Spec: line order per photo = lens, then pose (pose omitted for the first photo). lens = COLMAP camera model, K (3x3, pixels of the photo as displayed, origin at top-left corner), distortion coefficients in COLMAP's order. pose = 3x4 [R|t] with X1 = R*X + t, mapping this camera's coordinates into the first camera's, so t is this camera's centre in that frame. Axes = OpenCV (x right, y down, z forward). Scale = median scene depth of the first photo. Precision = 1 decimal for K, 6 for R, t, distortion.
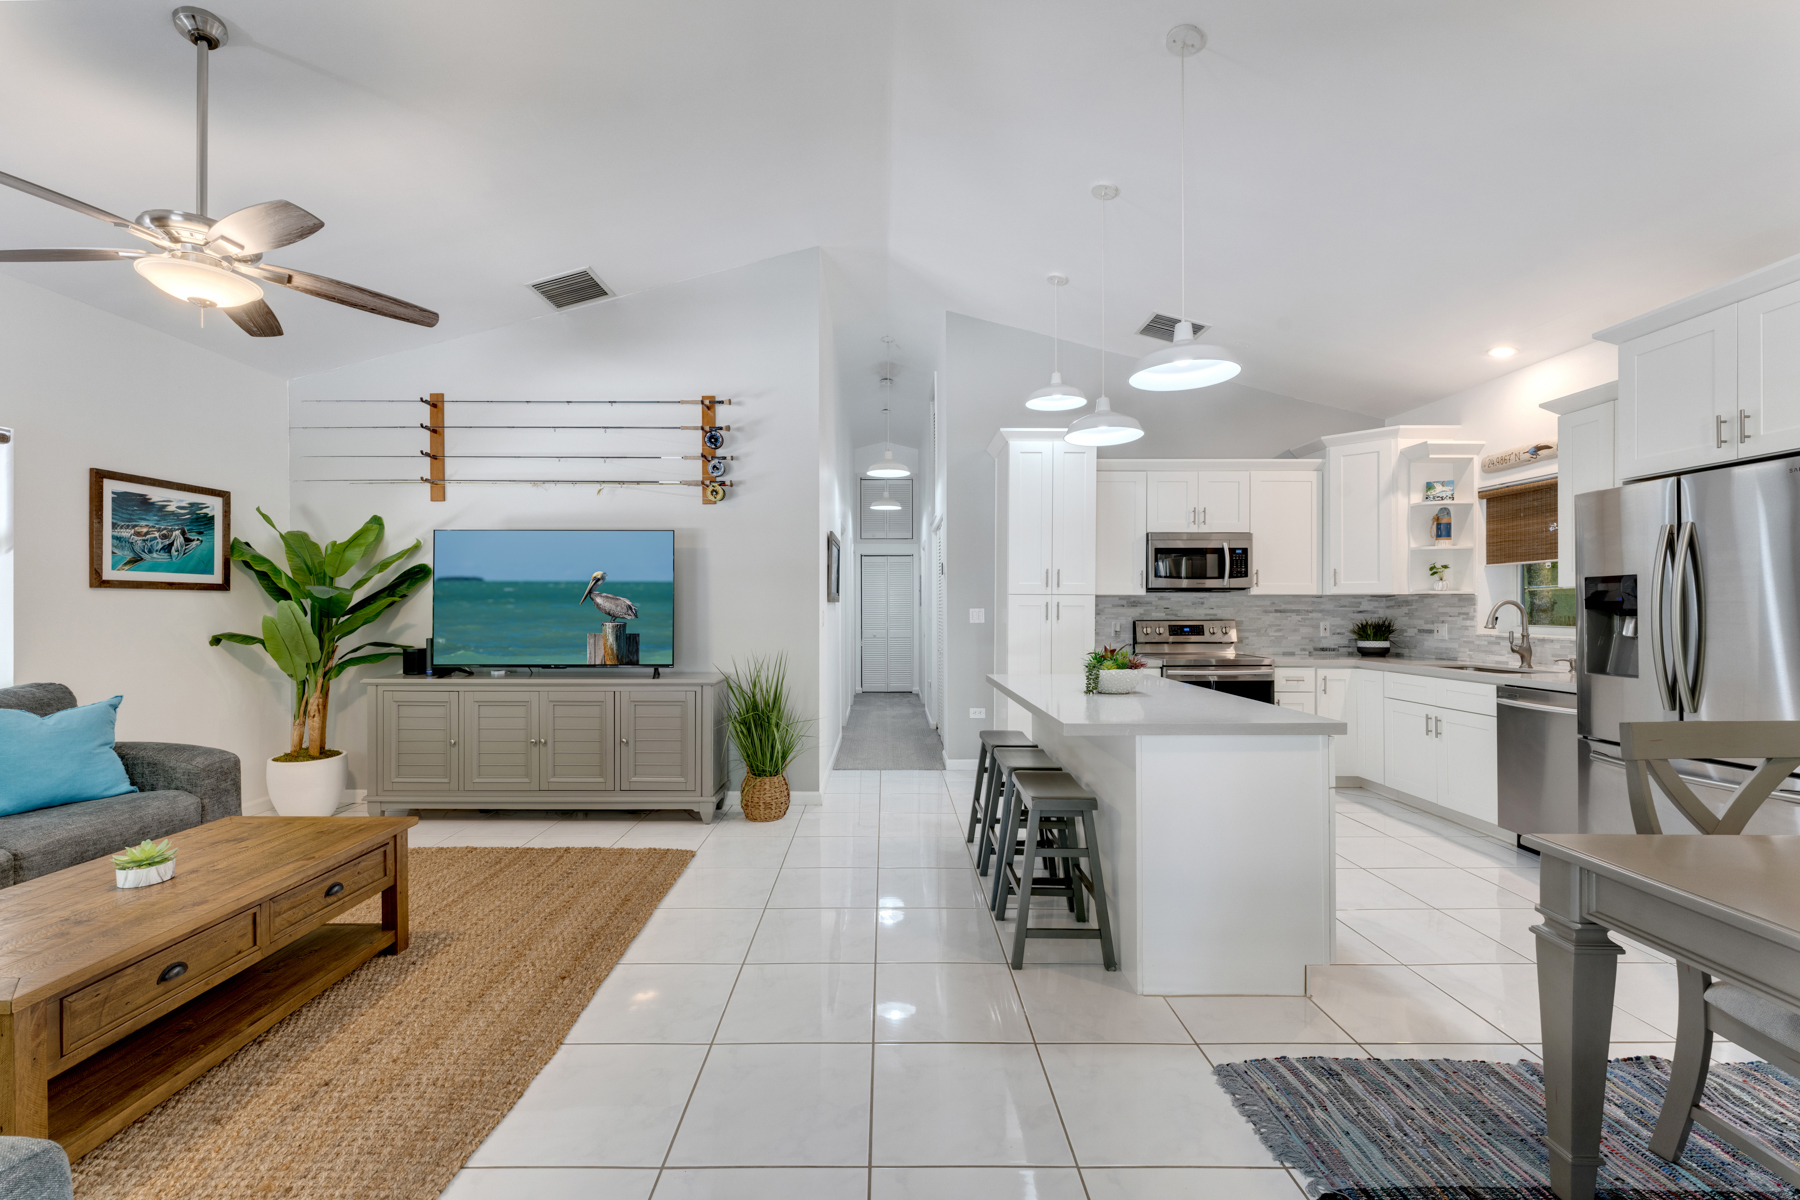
lens RADIAL K [[731.1, 0, 883.3], [0, 731.1, 609.5], [0, 0, 1]] dist [-0.001458, -0.000023]
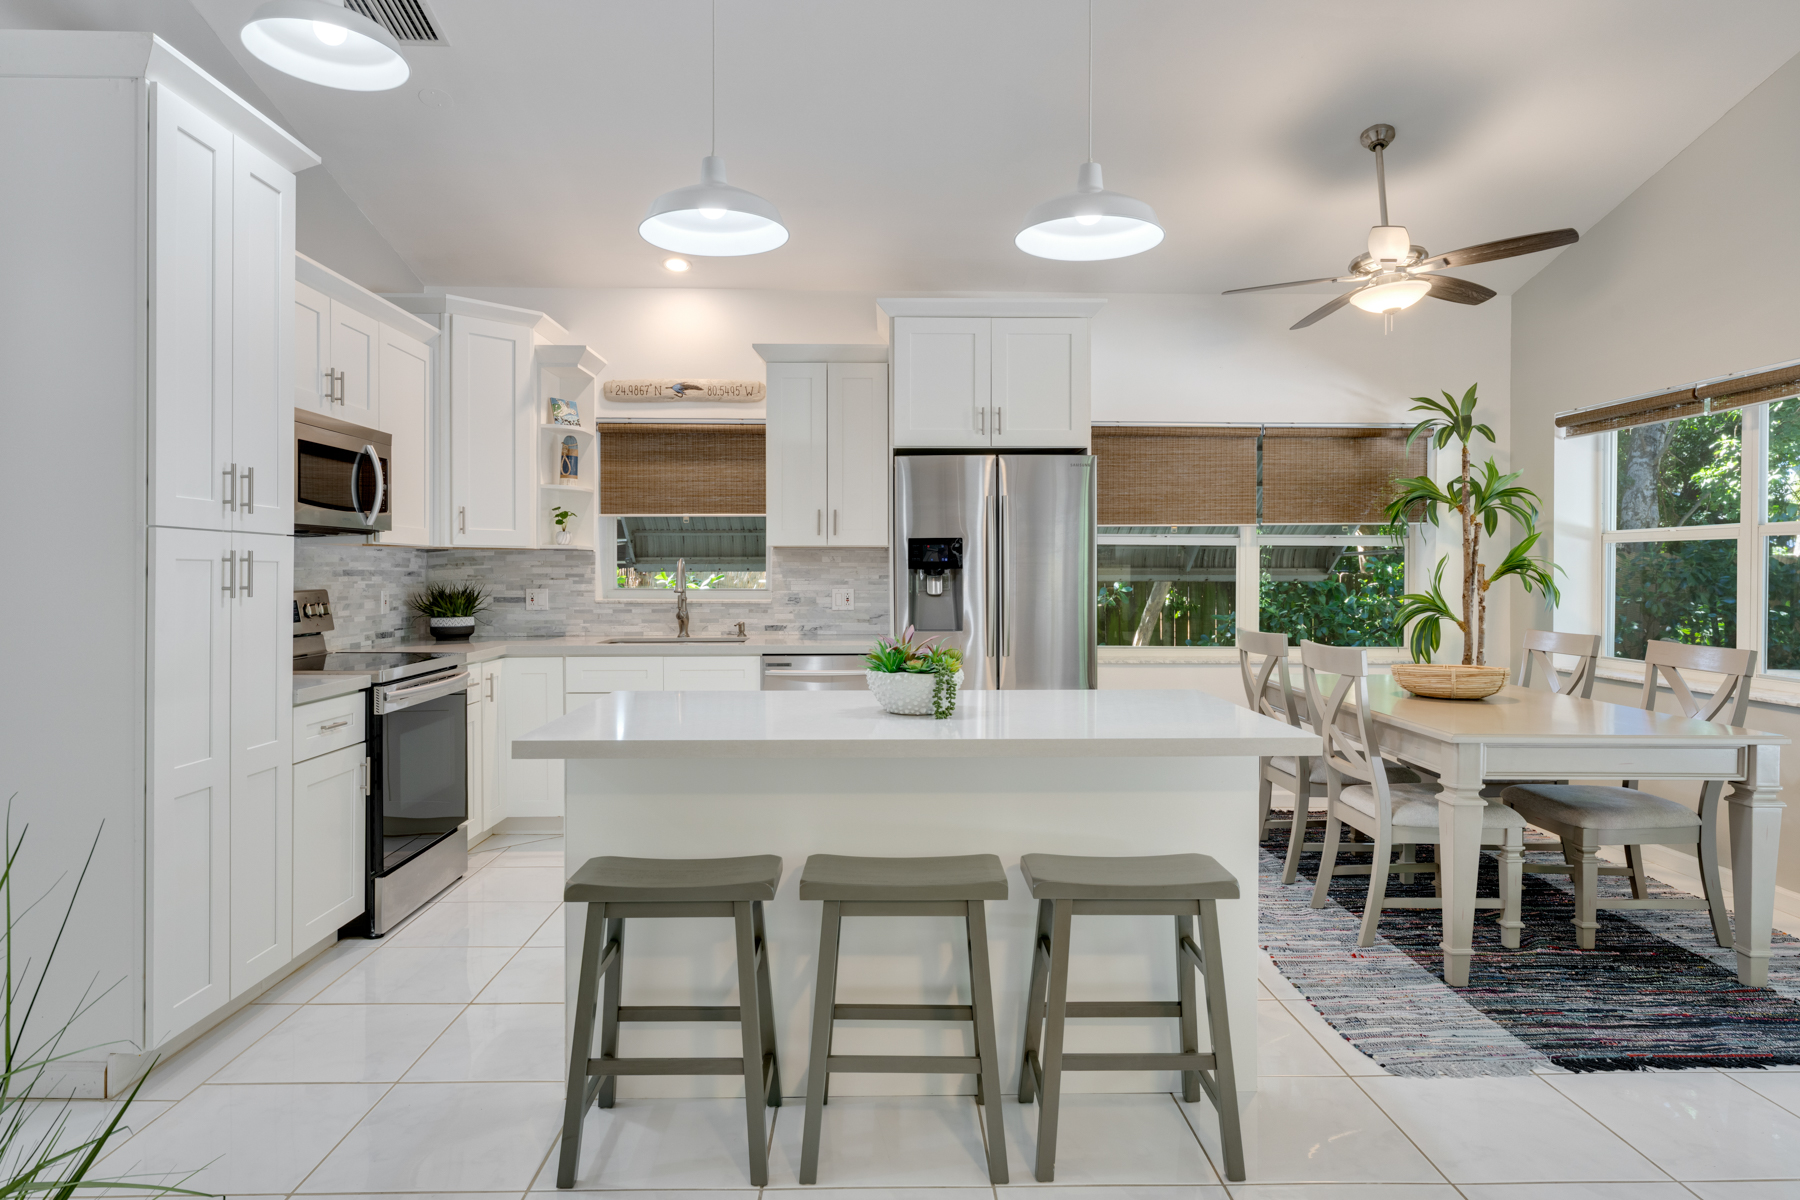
lens RADIAL K [[1063.5, 0, 898.4], [0, 1063.5, 596.4], [0, 0, 1]] dist [-0.000926, -0.001258]
pose [[-0.020955, -0.025448, 0.999456, -0.388728], [-0.000086, 0.999676, 0.025452, -0.000829], [-0.999780, 0.000447, -0.020951, 0.759335]]
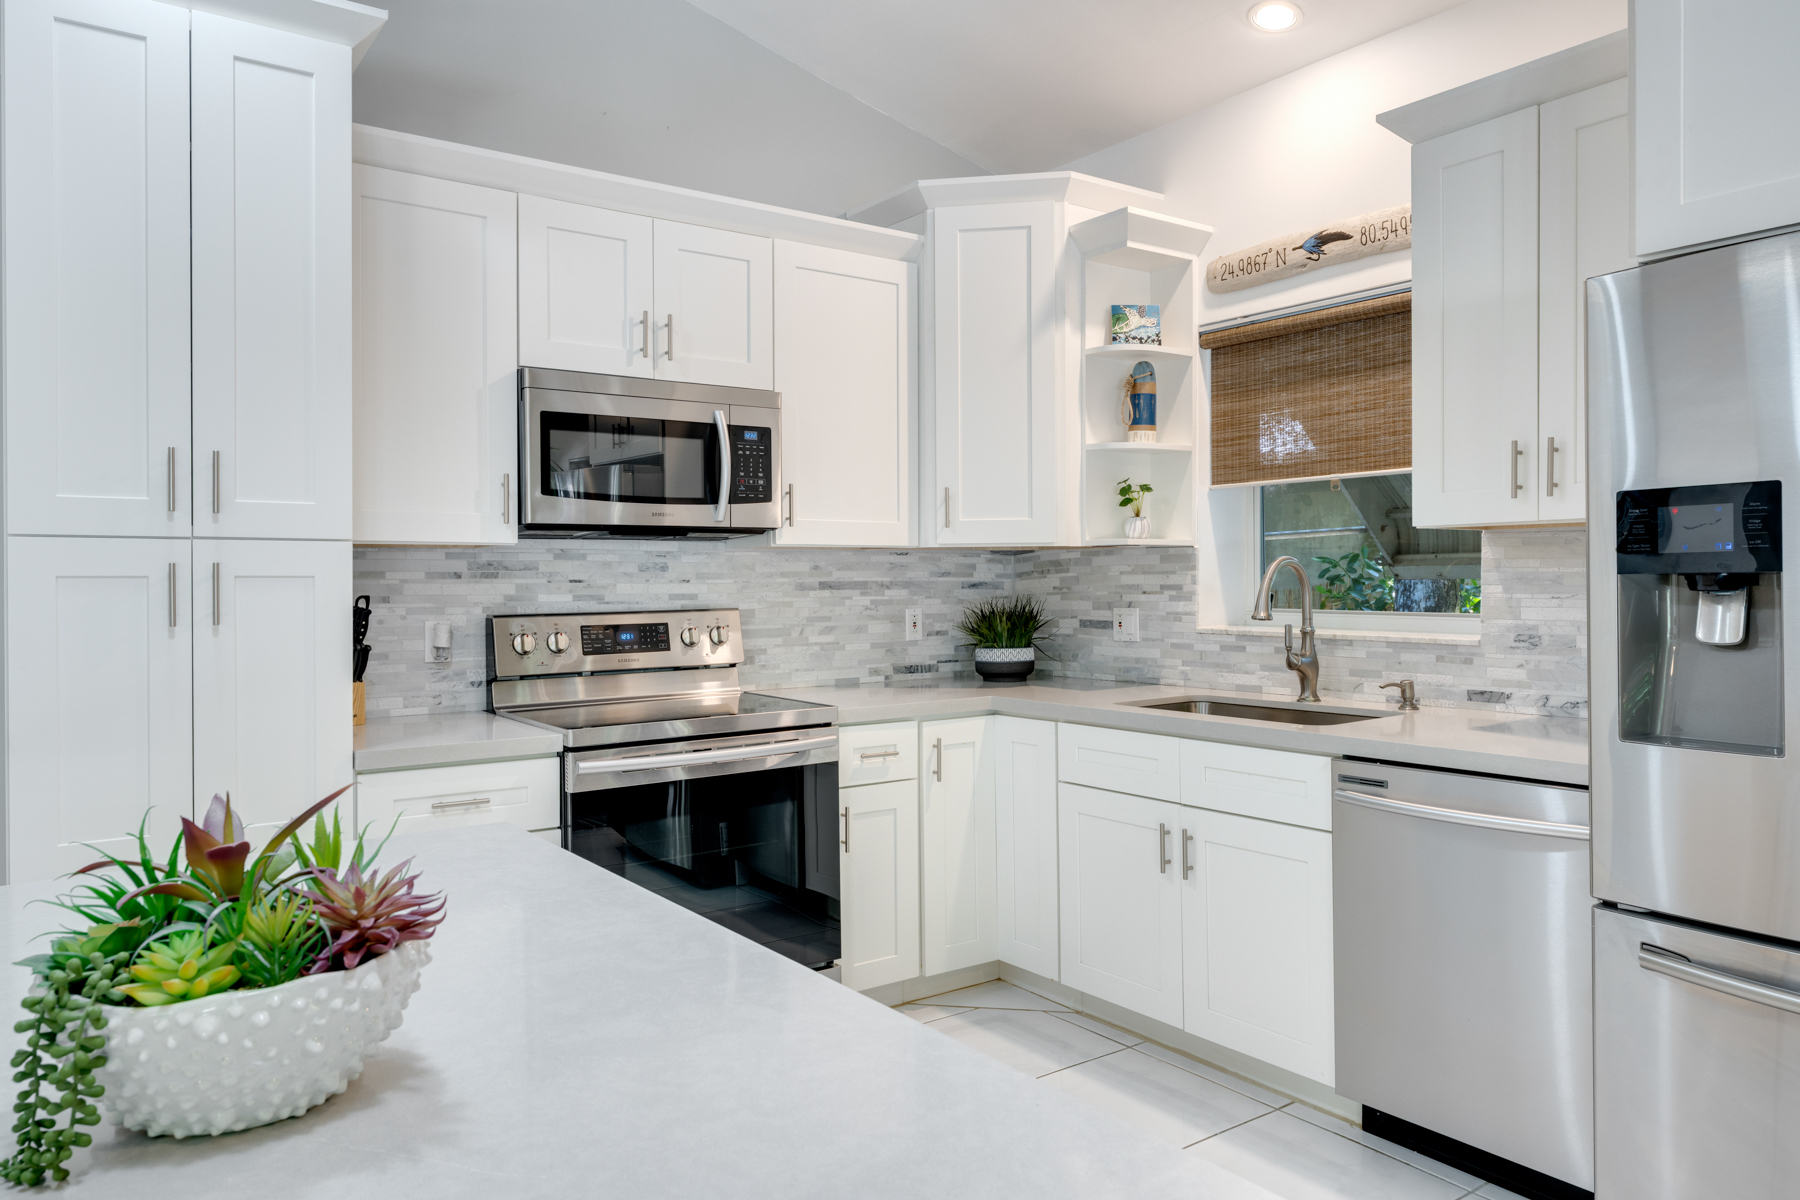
lens RADIAL K [[1205.6, 0, 894.8], [0, 1205.6, 595.0], [0, 0, 1]] dist [-0.007591, 0.004710]
pose [[0.813220, -0.015618, 0.581747, 0.206318], [0.009445, 0.999862, 0.013639, -0.001908], [-0.581880, -0.005597, 0.813255, 0.515164]]
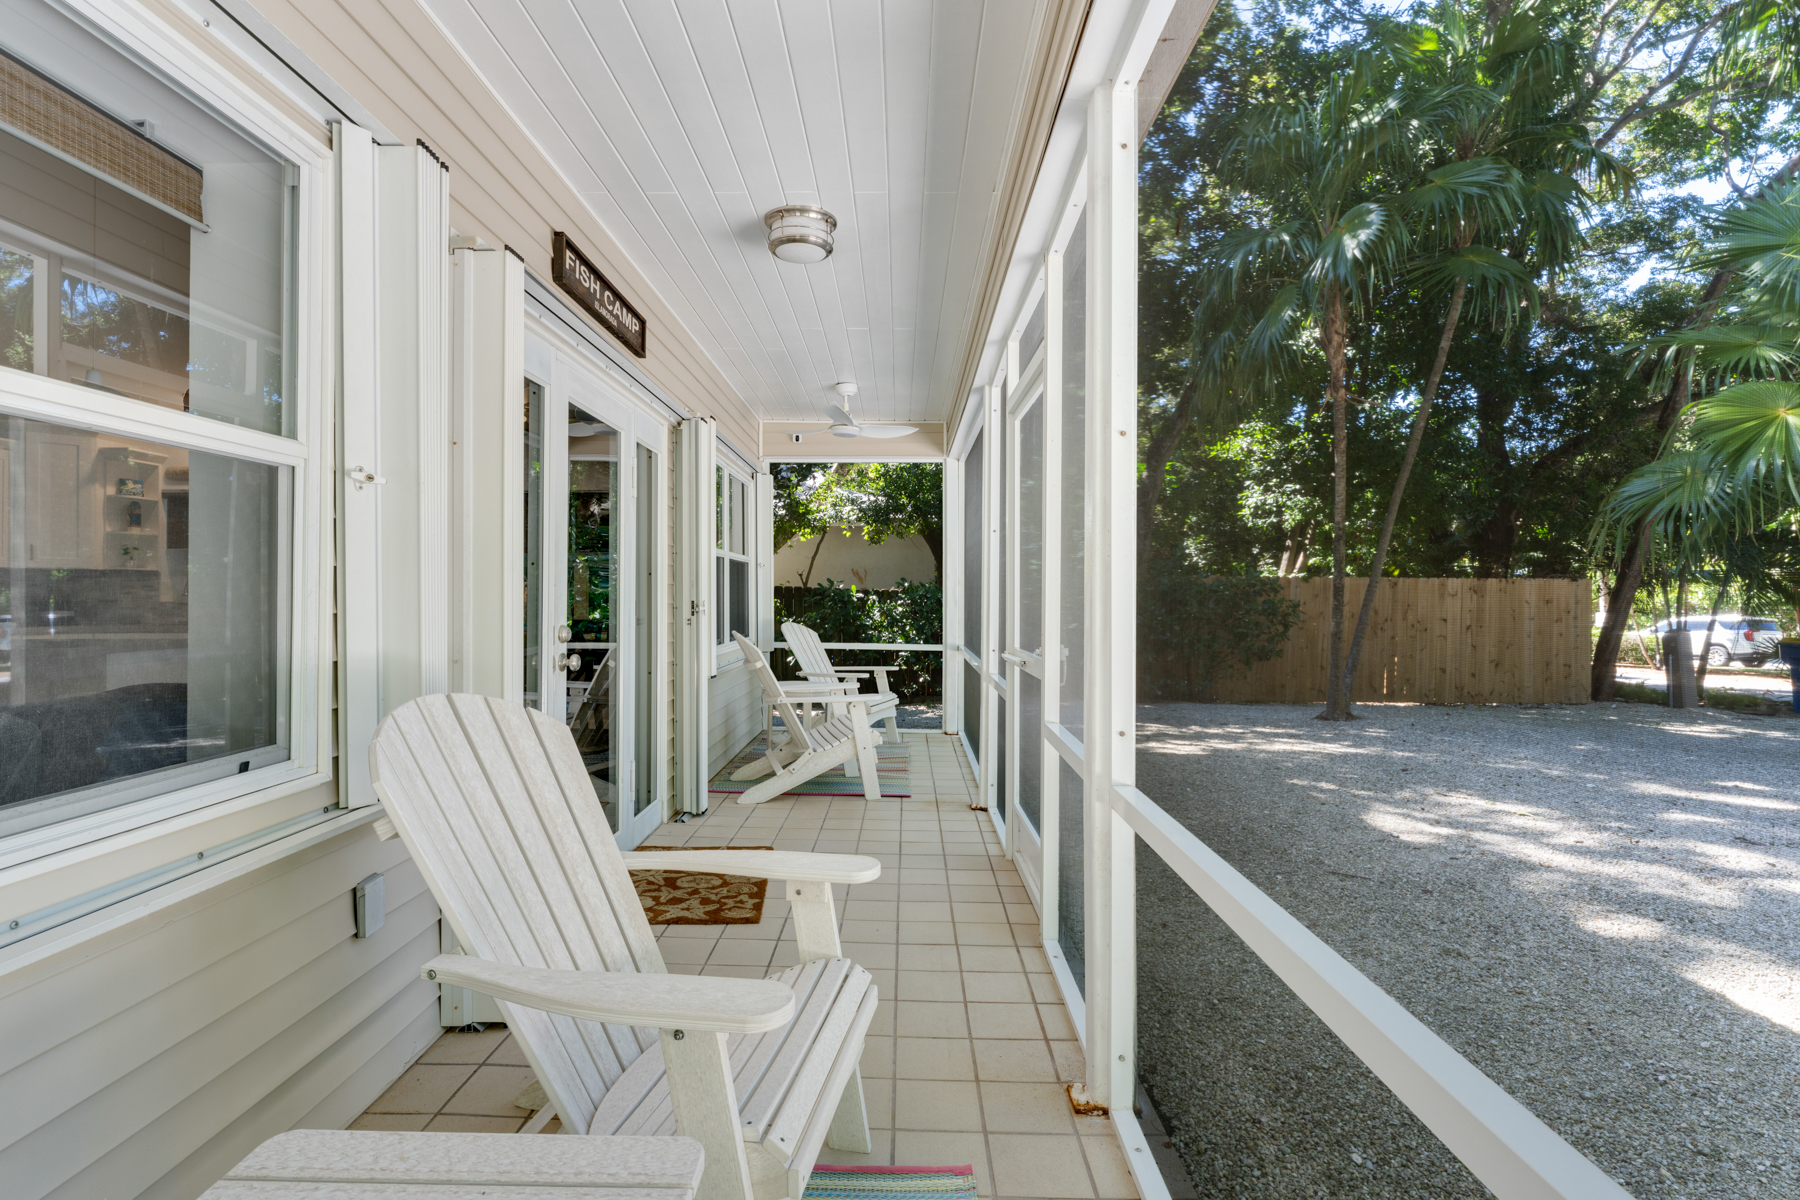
lens RADIAL K [[857.8, 0, 900.9], [0, 857.8, 596.1], [0, 0, 1]] dist [-0.003289, -0.001088]
pose [[-0.004321, -0.004923, 0.999979, -0.784063], [-0.001617, 0.999987, 0.004916, 0.015023], [-0.999989, -0.001596, -0.004329, -0.341649]]
